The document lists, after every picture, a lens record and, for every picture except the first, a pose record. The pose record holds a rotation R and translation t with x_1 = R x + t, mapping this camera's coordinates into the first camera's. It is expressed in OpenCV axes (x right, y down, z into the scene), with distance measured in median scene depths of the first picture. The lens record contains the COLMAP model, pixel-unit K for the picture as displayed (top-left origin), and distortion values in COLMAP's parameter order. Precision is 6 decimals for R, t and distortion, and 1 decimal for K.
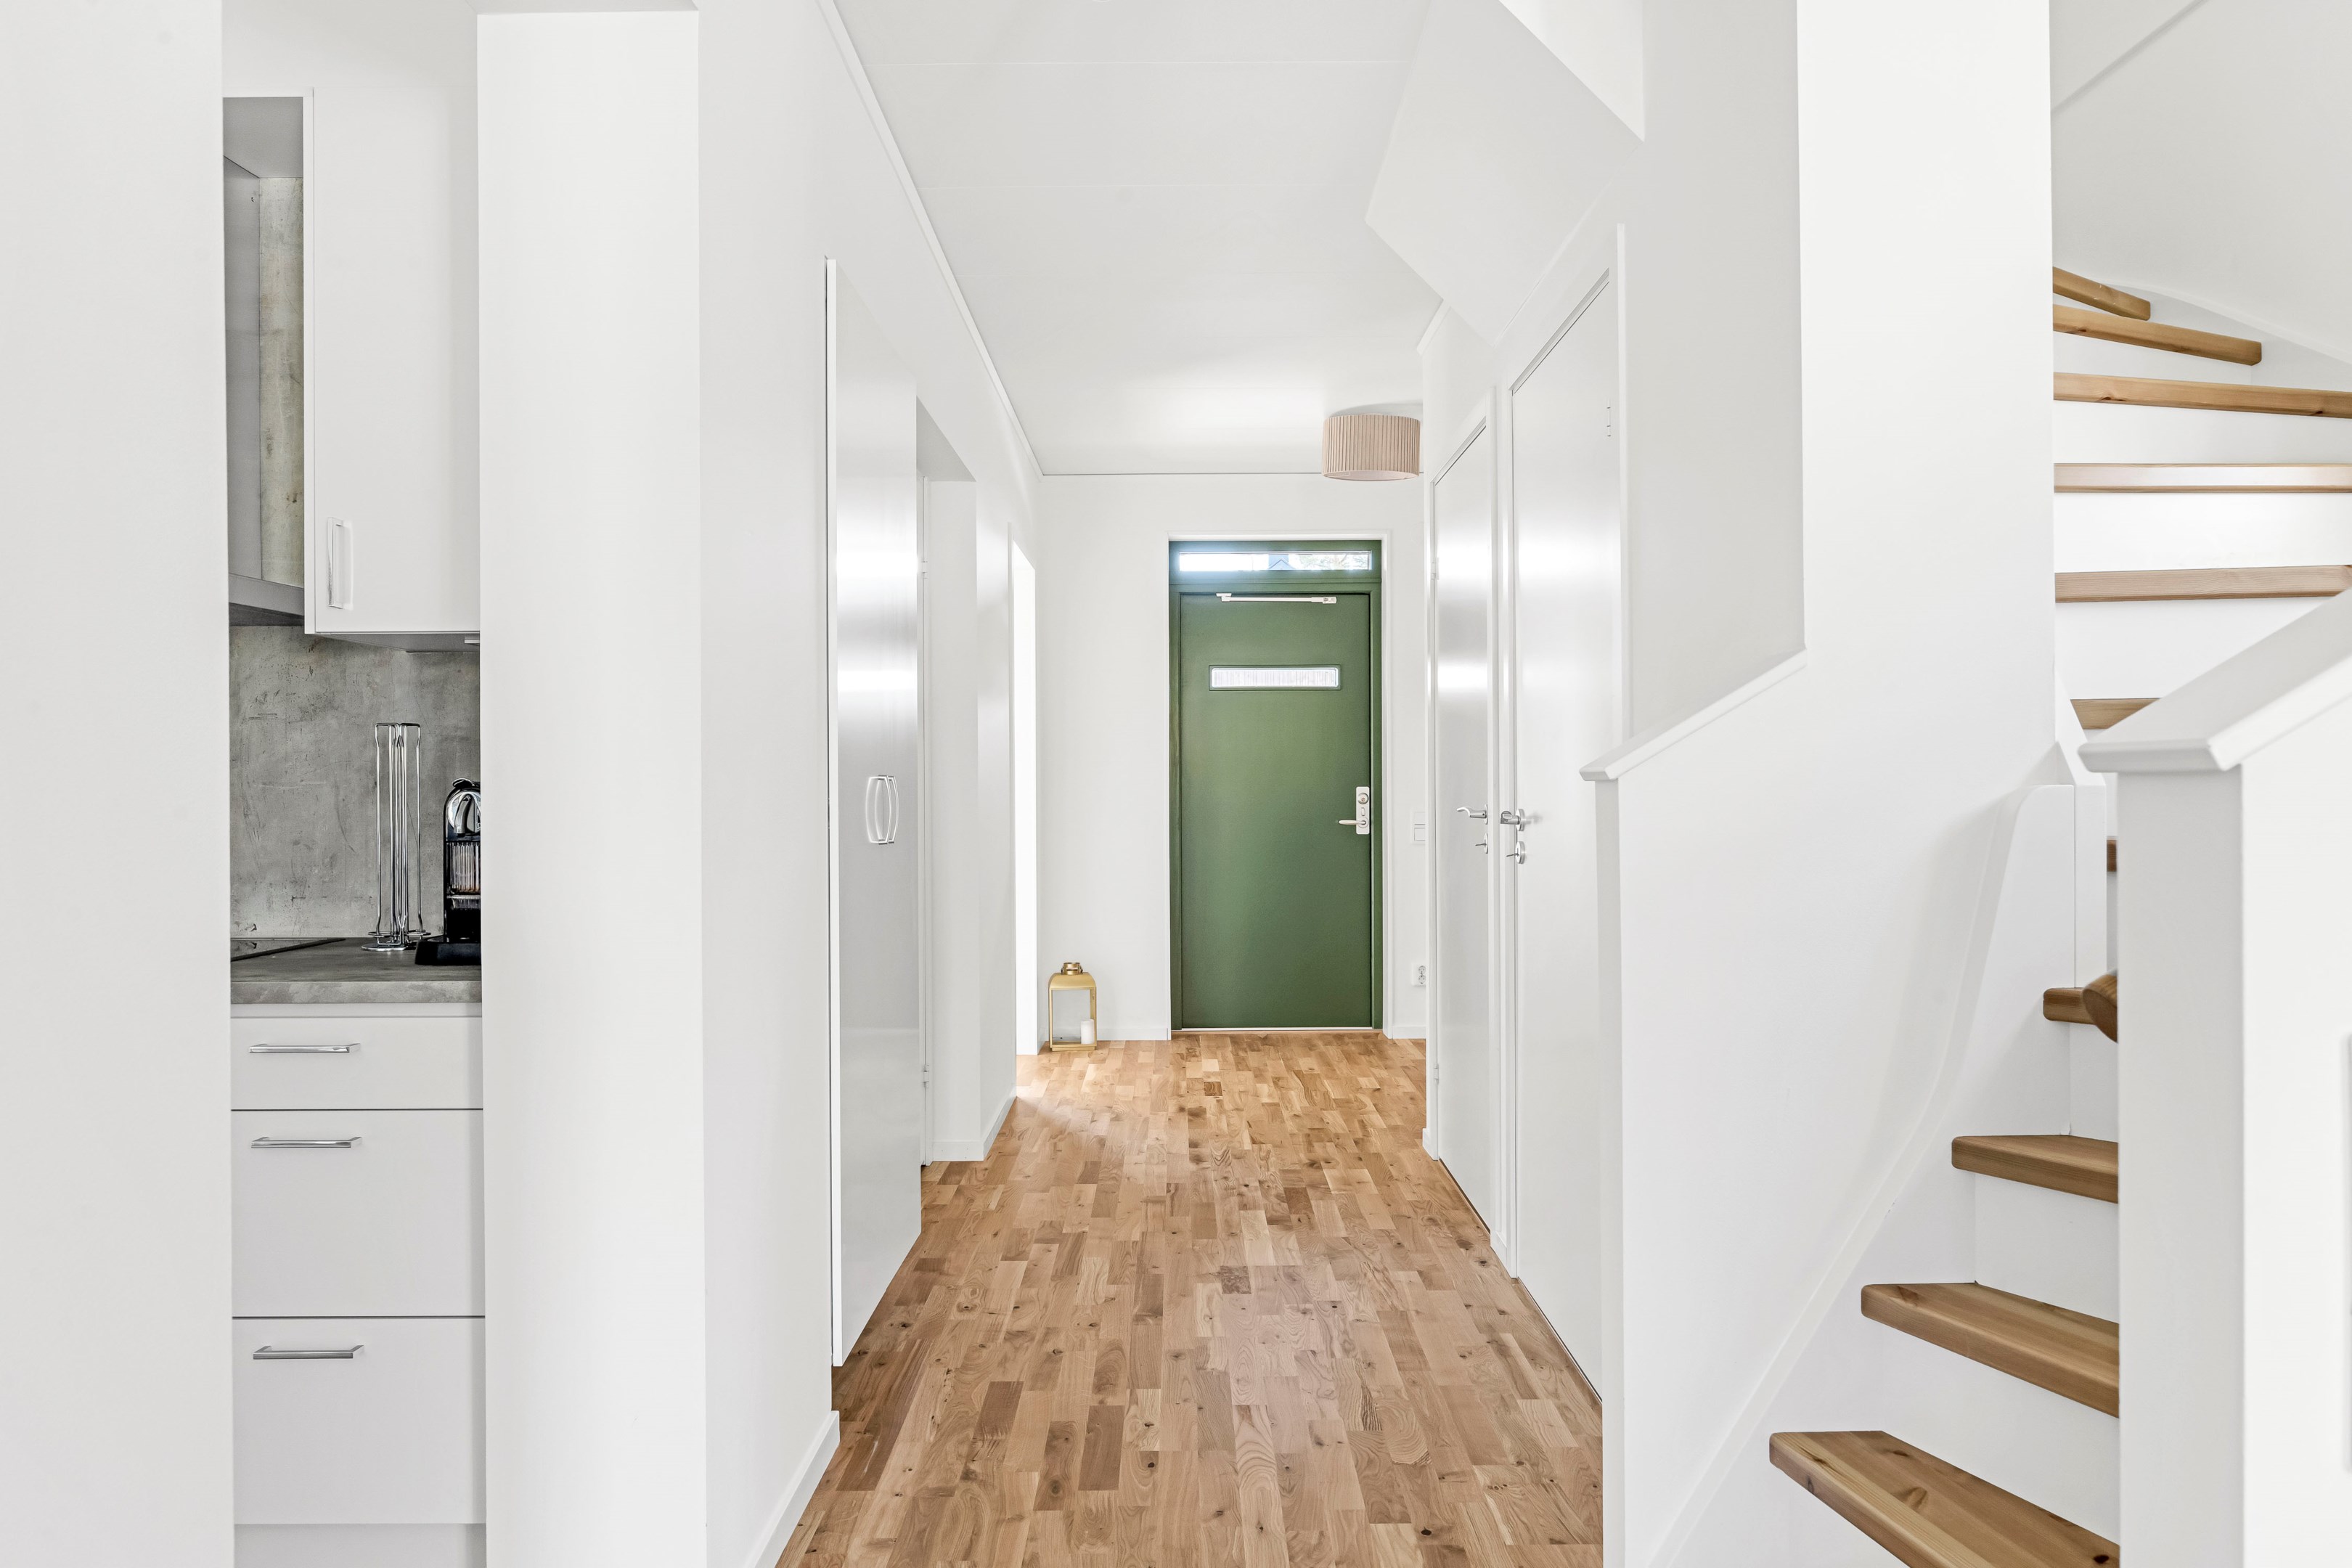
lens RADIAL K [[1134.7, 0, 1176.0], [0, 1134.7, 784.0], [0, 0, 1]] dist [-0.003043, -0.000560]
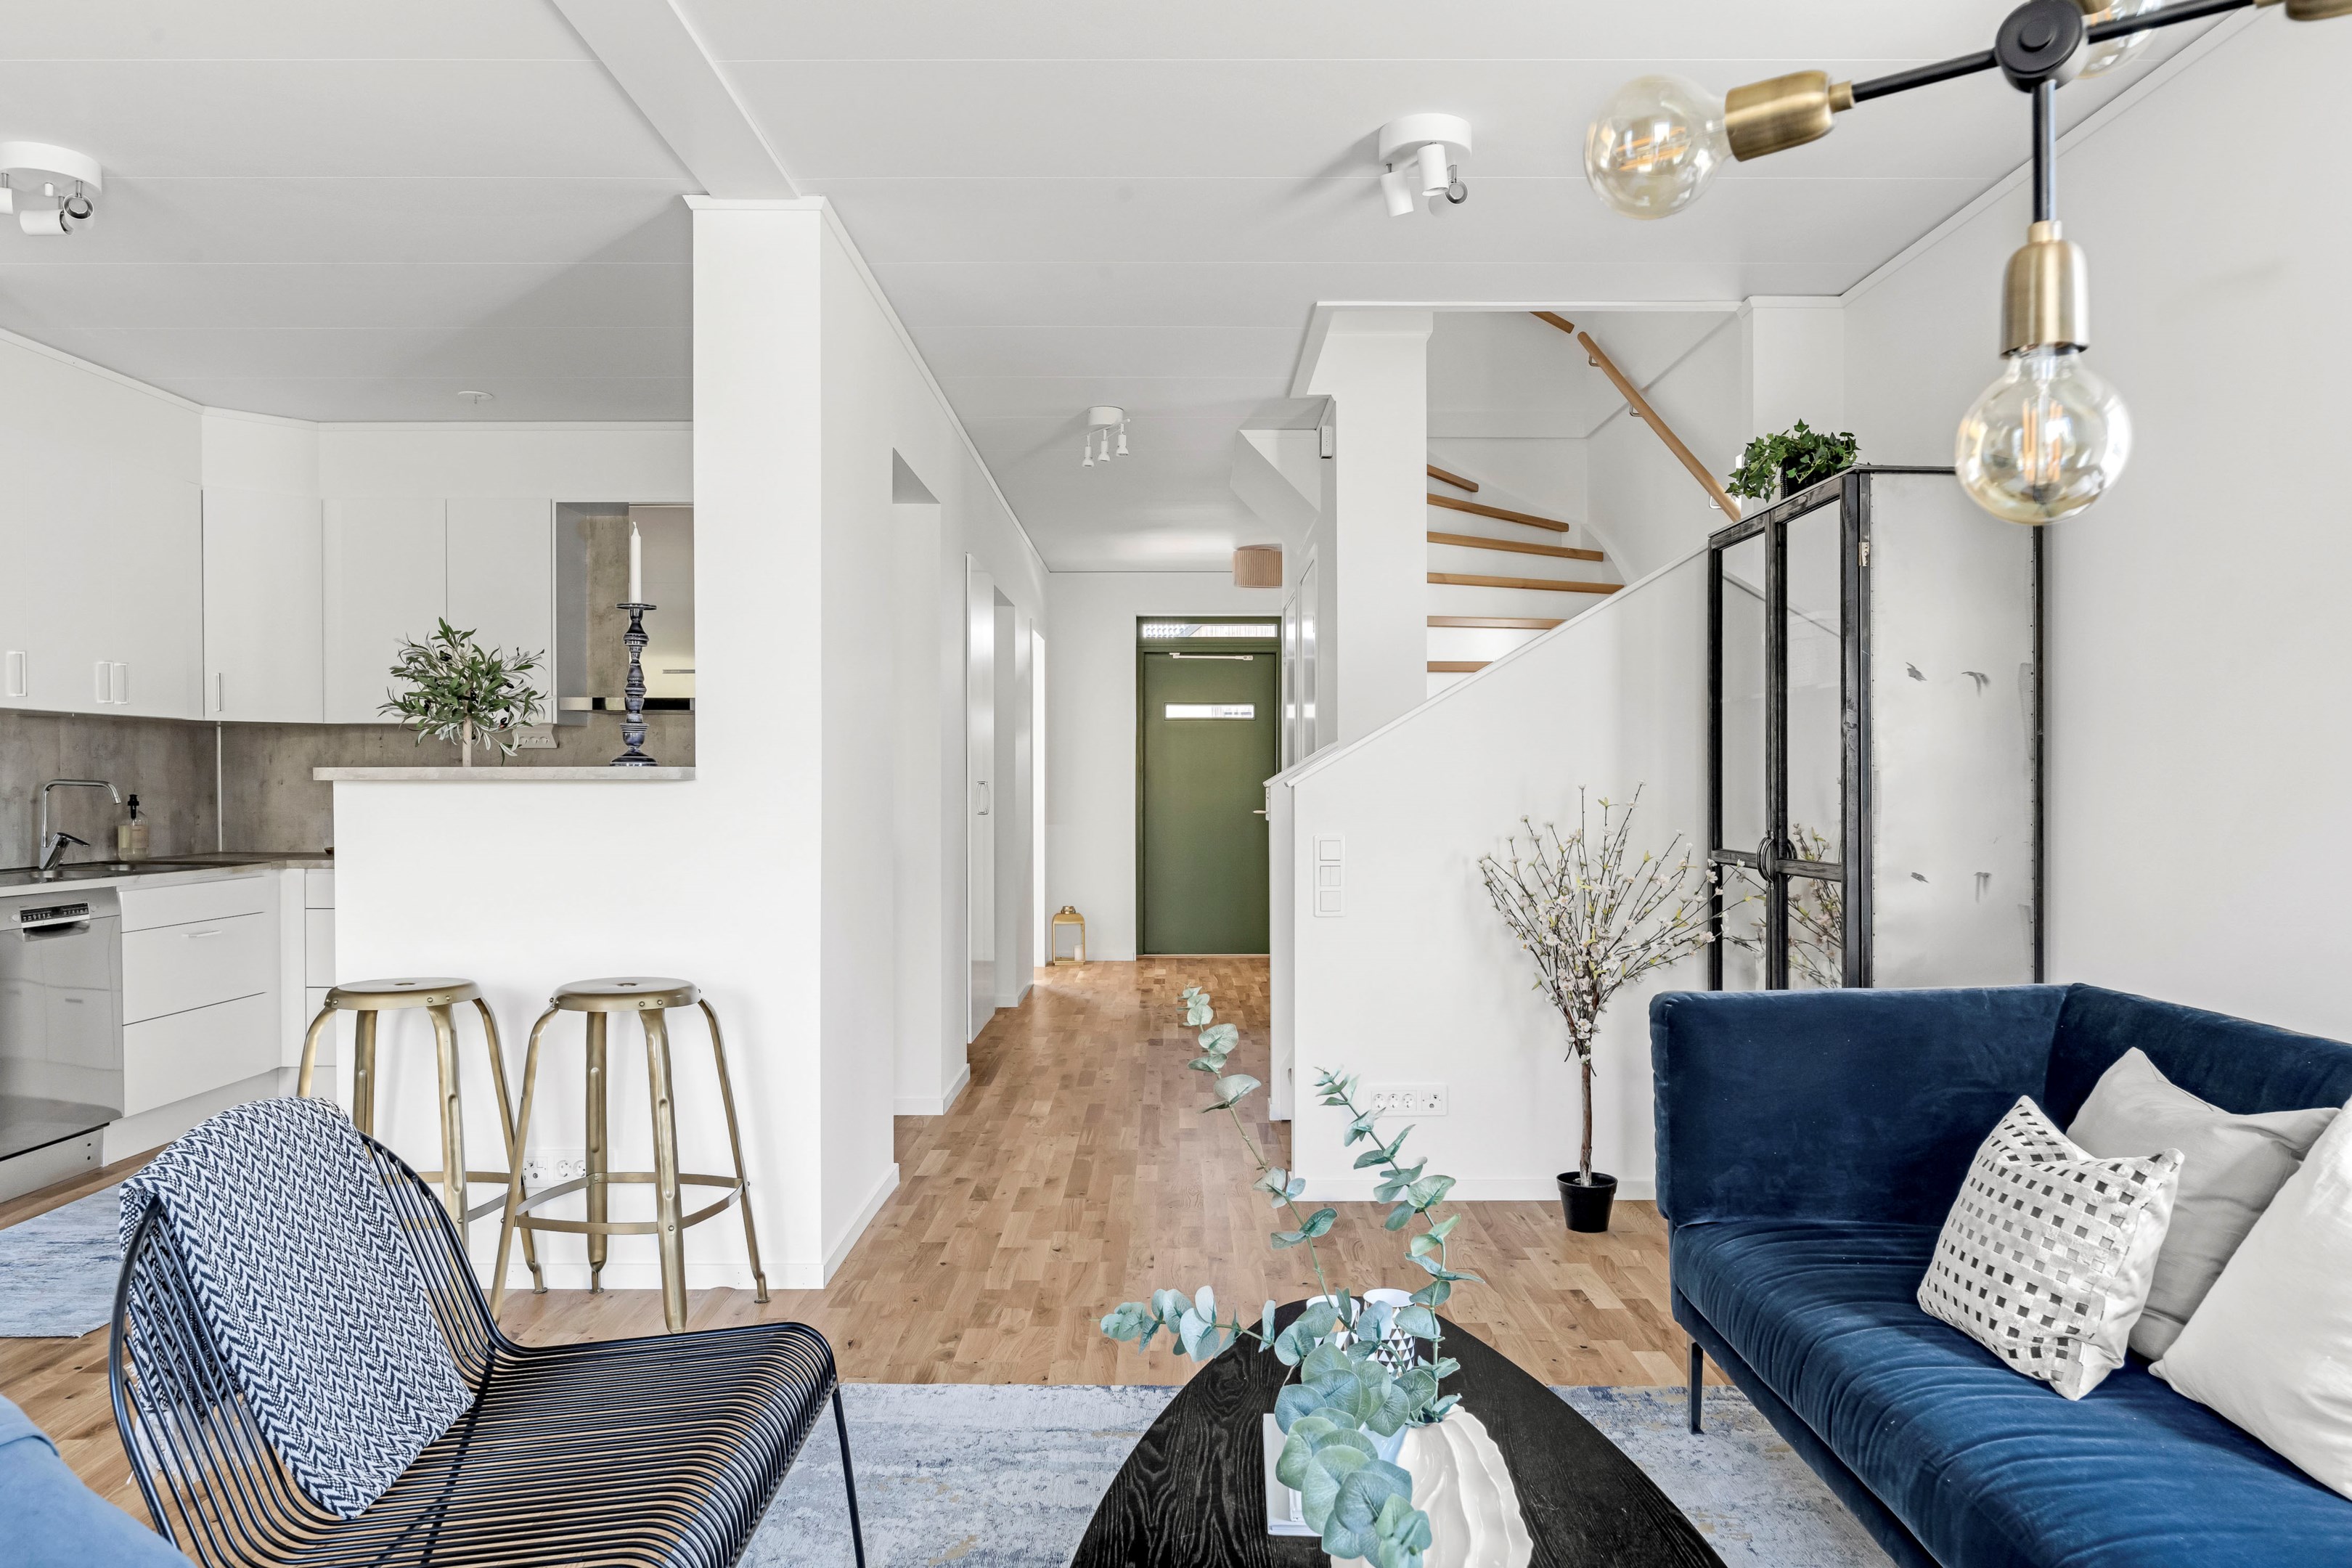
lens RADIAL K [[1261.7, 0, 1176.0], [0, 1261.7, 784.0], [0, 0, 1]] dist [0.000768, -0.000218]
pose [[0.999986, 0.005276, 0.000533, 0.053231], [-0.005277, 0.999983, 0.002633, -0.006502], [-0.000519, -0.002636, 0.999996, -0.733862]]
